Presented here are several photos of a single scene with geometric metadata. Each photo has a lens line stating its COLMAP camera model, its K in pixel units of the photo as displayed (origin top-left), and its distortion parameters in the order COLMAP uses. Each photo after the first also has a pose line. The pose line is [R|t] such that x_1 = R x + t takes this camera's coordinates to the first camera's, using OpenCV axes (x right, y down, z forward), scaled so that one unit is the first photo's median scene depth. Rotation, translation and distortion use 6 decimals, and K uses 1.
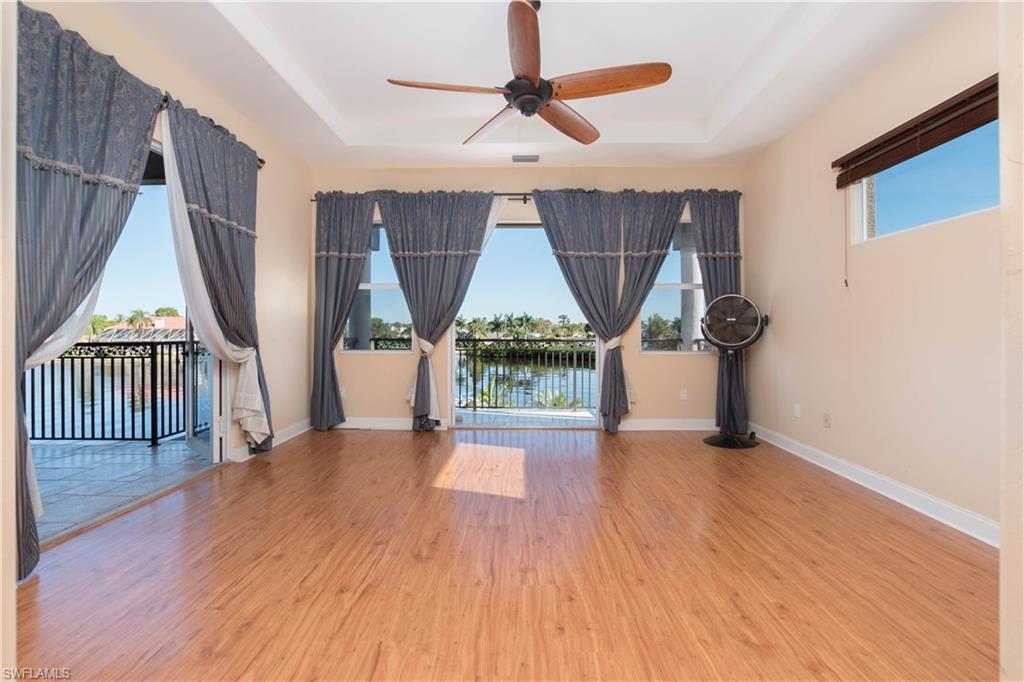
lens RADIAL K [[465.0, 0, 510.9], [0, 465.0, 328.2], [0, 0, 1]] dist [-0.003042, -0.000519]
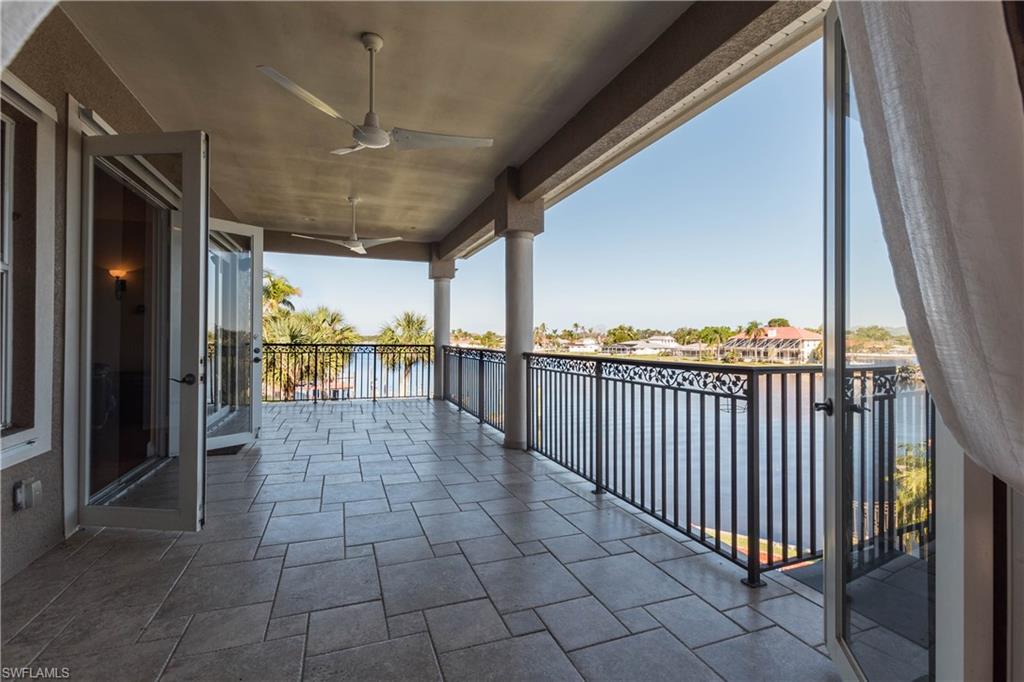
lens RADIAL K [[456.8, 0, 509.1], [0, 456.8, 337.2], [0, 0, 1]] dist [0.001692, 0.000324]
pose [[0.389858, -0.000050, -0.920875, -0.425471], [-0.001610, 0.999998, -0.000736, -0.001583], [0.920873, 0.001770, 0.389858, 0.575034]]
